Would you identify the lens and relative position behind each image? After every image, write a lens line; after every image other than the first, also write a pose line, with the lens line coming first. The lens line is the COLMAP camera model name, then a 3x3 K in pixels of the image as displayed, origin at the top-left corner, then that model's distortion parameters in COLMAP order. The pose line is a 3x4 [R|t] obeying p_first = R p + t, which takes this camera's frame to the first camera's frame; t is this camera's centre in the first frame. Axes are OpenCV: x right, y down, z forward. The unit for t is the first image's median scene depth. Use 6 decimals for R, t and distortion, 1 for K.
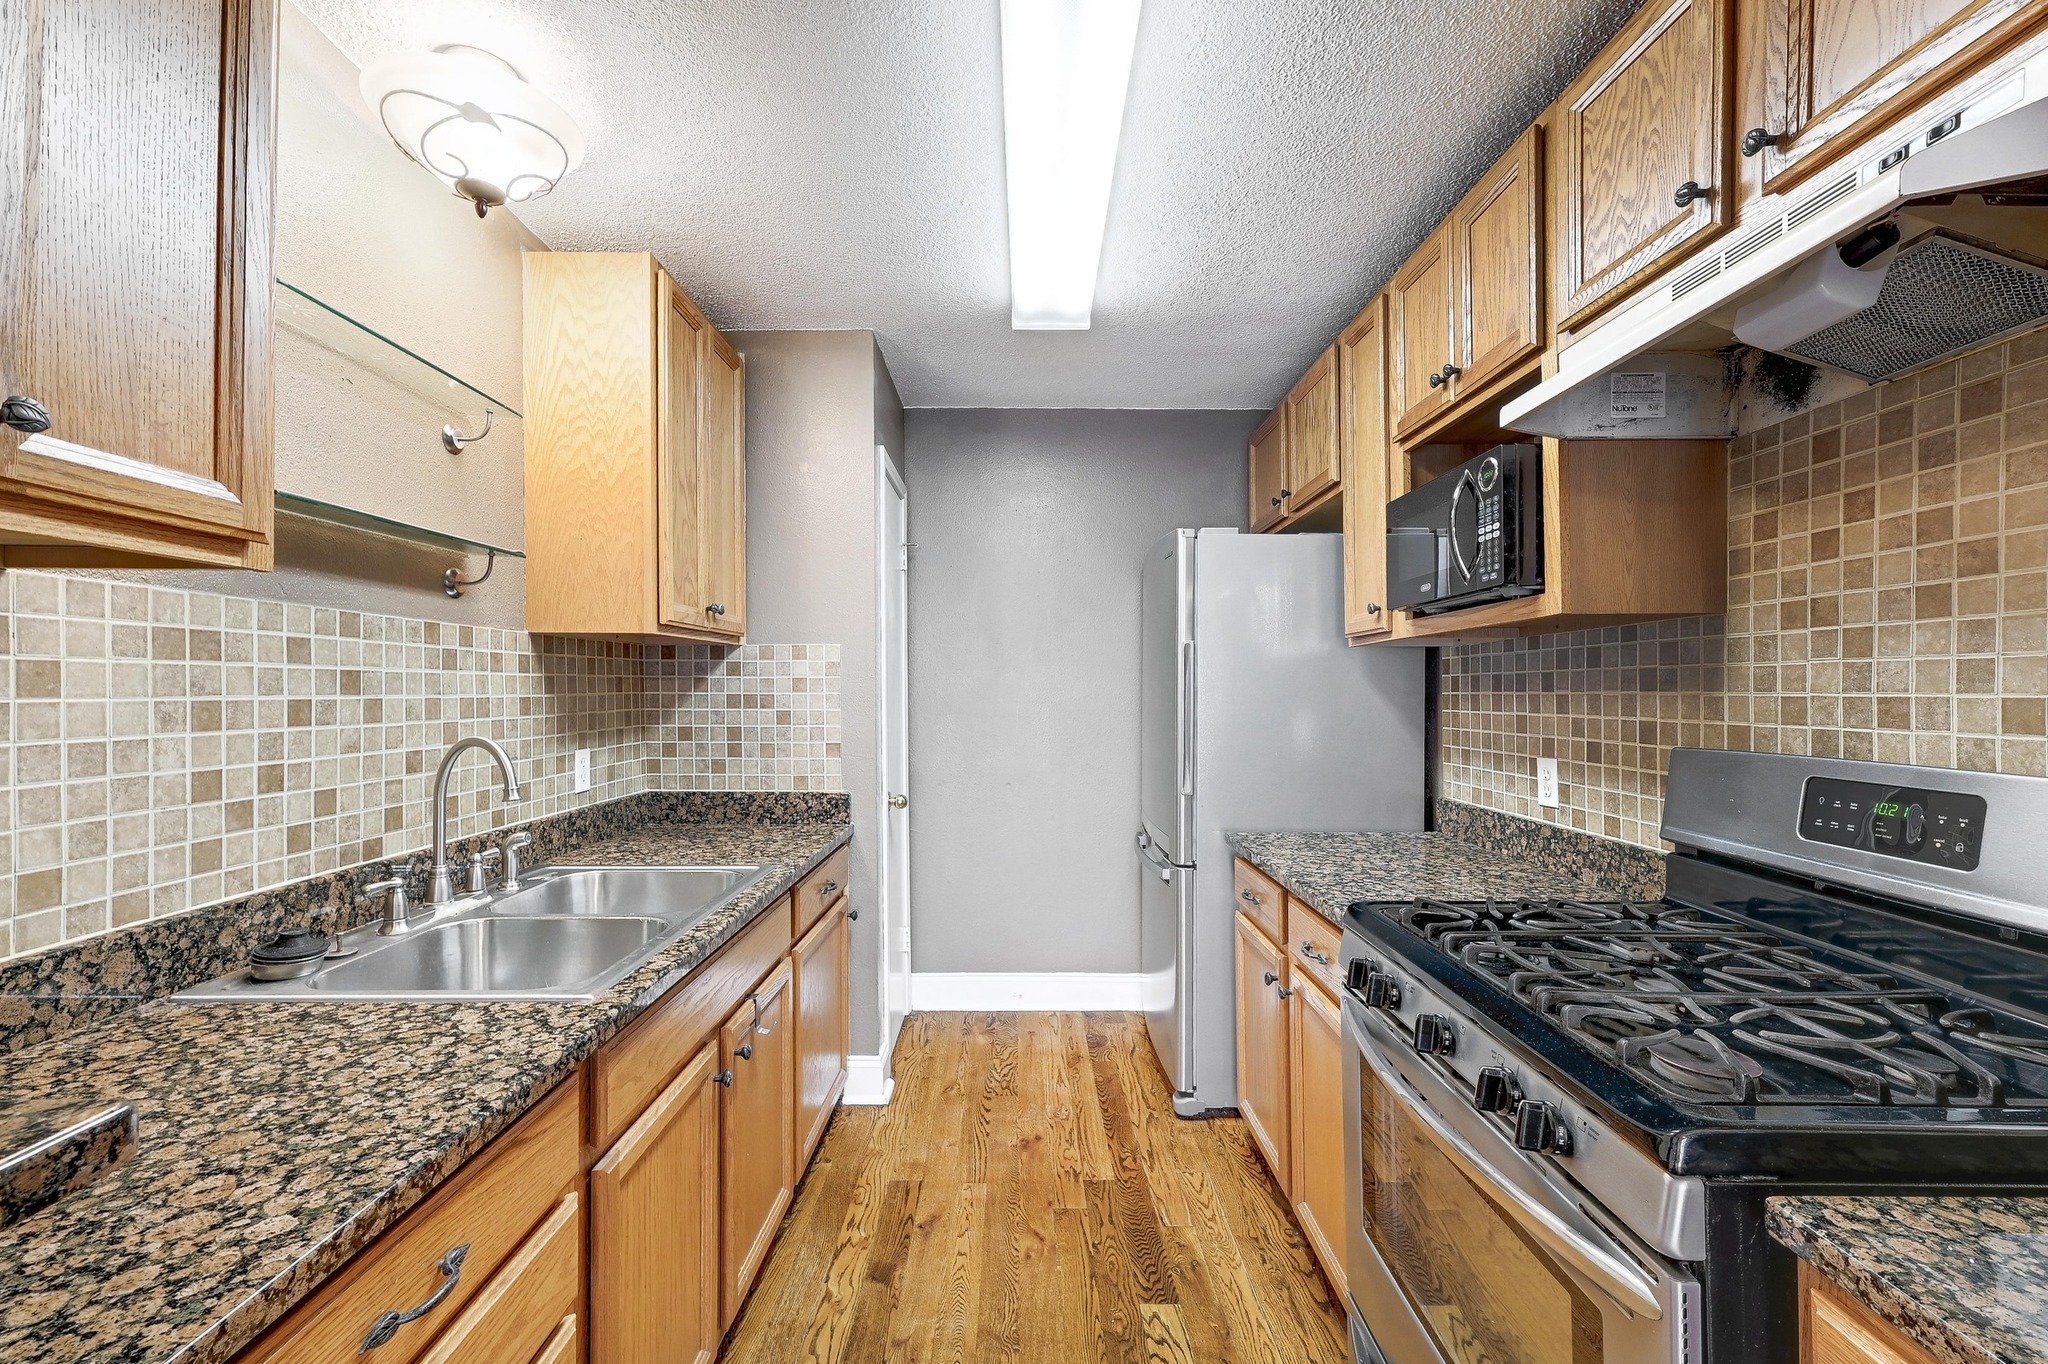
lens RADIAL K [[841.3, 0, 1022.6], [0, 841.3, 688.4], [0, 0, 1]] dist [-0.002851, -0.000112]
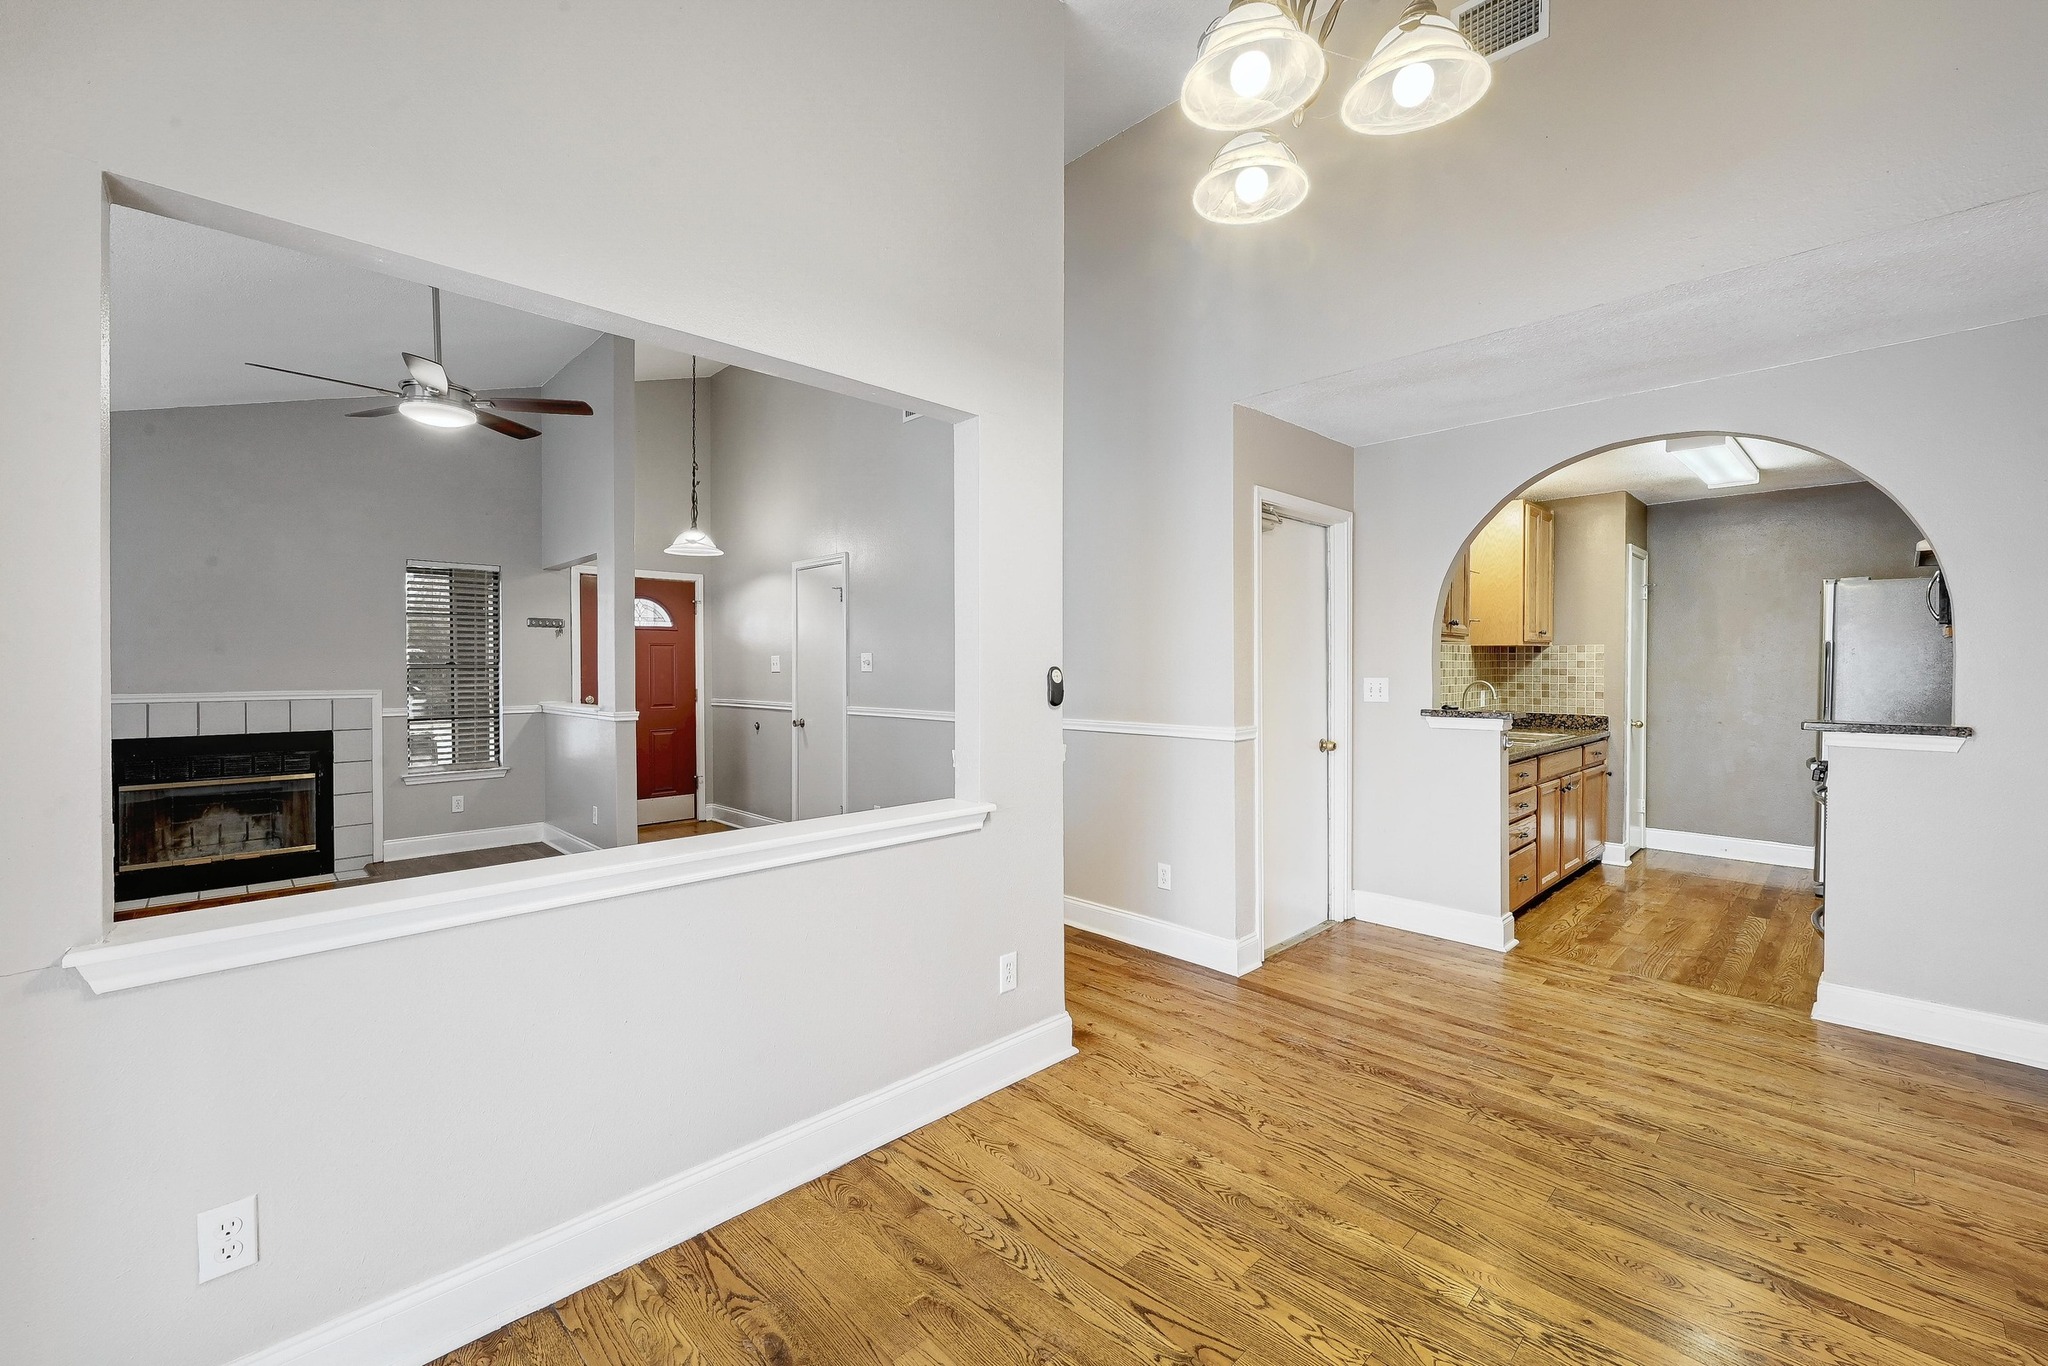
lens RADIAL K [[841.3, 0, 1024.8], [0, 841.3, 686.5], [0, 0, 1]] dist [-0.002851, -0.000112]
pose [[0.699330, 0.019572, -0.714530, 0.269491], [0.000591, 0.999609, 0.027959, -0.008399], [0.714798, -0.019974, 0.699045, -1.484324]]
